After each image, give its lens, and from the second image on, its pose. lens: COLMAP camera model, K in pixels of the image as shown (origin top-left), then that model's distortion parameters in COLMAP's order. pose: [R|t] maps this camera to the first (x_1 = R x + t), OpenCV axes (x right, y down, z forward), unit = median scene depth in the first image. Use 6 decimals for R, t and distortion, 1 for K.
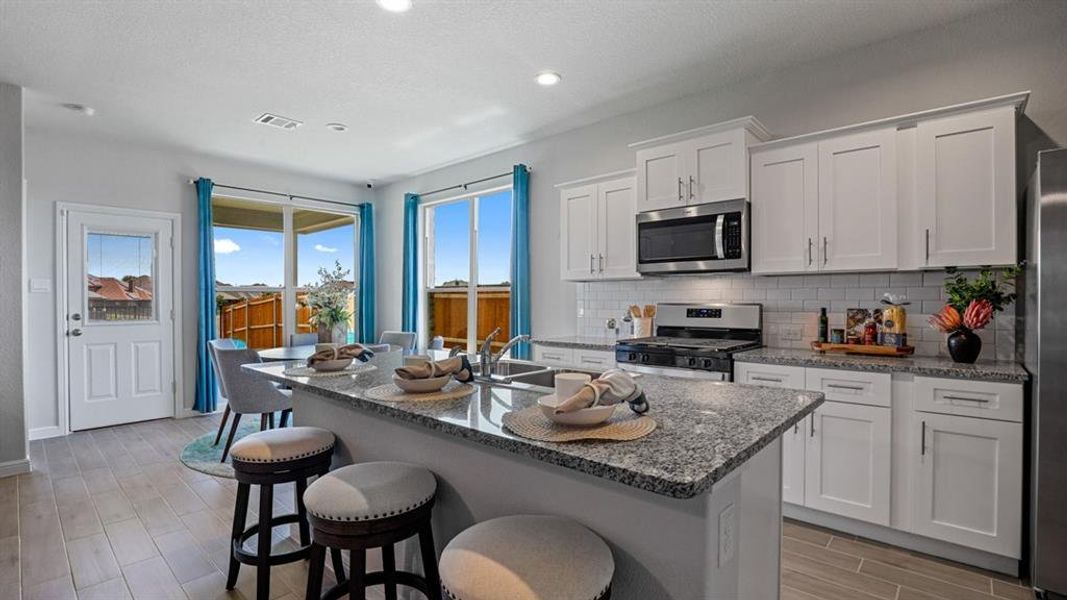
lens RADIAL K [[487.8, 0, 534.3], [0, 487.8, 302.7], [0, 0, 1]] dist [-0.032186, 0.003848]
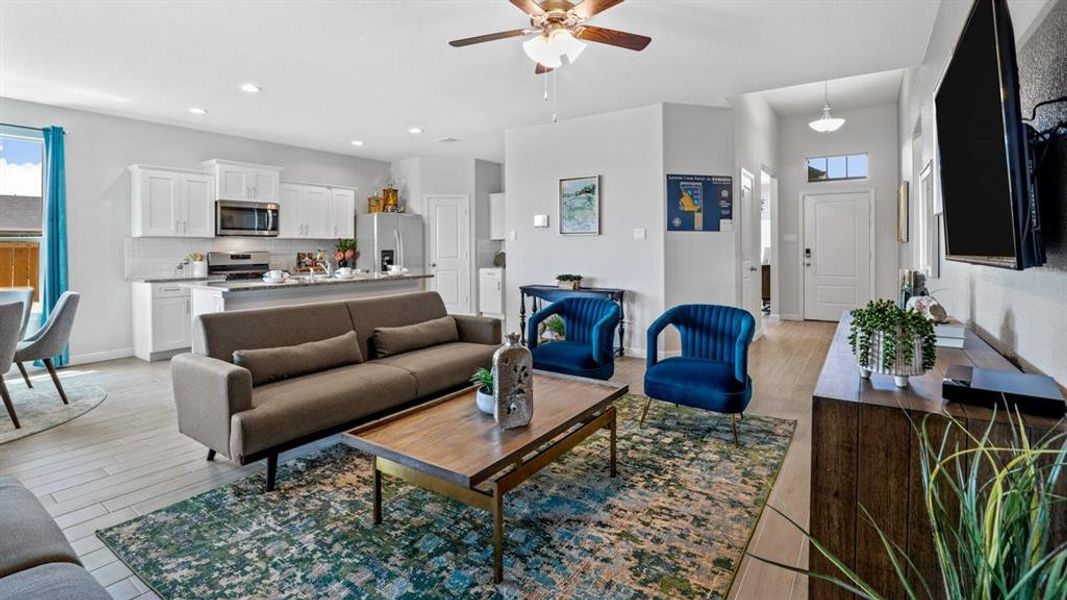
lens RADIAL K [[487.8, 0, 541.6], [0, 487.8, 254.1], [0, 0, 1]] dist [-0.032186, 0.003848]
pose [[-0.147616, -0.006740, 0.989022, -1.671575], [0.015420, 0.999840, 0.009116, 0.010350], [-0.988925, 0.016597, -0.147489, 0.129995]]
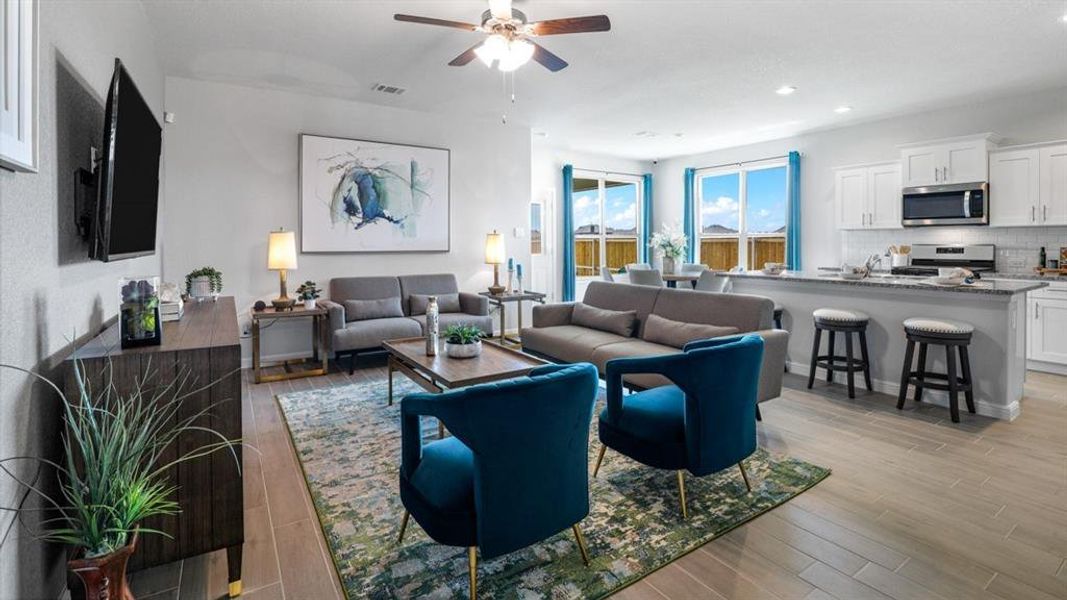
lens RADIAL K [[487.8, 0, 533.1], [0, 487.8, 243.1], [0, 0, 1]] dist [-0.032186, 0.003848]
pose [[0.966297, 0.003130, -0.257411, -0.569540], [-0.004650, 0.999975, -0.005296, 0.011817], [0.257388, 0.006314, 0.966287, -0.859099]]
